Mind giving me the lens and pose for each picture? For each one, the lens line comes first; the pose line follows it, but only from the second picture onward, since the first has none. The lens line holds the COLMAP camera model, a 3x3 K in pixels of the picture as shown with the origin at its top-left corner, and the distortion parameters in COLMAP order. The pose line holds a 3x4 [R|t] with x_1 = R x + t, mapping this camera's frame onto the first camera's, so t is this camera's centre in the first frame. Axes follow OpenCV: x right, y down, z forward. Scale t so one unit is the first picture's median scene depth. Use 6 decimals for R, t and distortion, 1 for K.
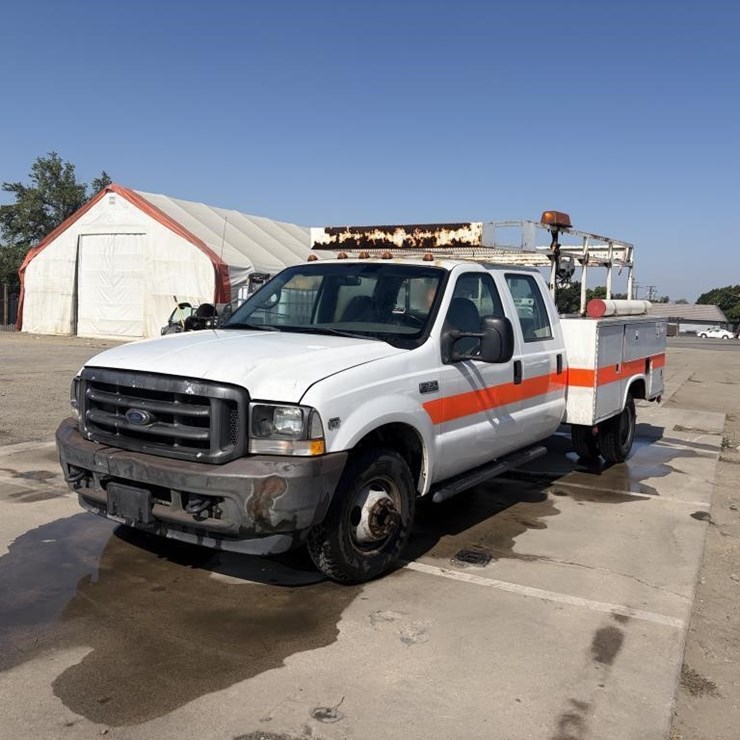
lens RADIAL K [[807.7, 0, 373.5], [0, 807.7, 370.8], [0, 0, 1]] dist [-0.054940, 0.000000]
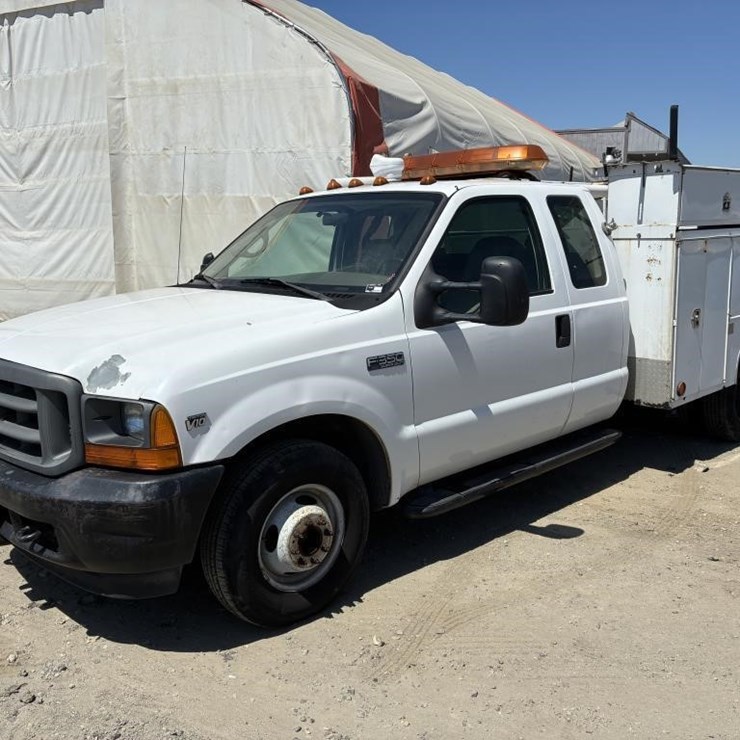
lens RADIAL K [[807.7, 0, 366.8], [0, 807.7, 374.0], [0, 0, 1]] dist [-0.054940, 0.000000]
pose [[0.968850, -0.003979, -0.247618, 0.245745], [0.024734, 0.996426, 0.080768, -0.029323], [0.246412, -0.084376, 0.965485, 0.314372]]
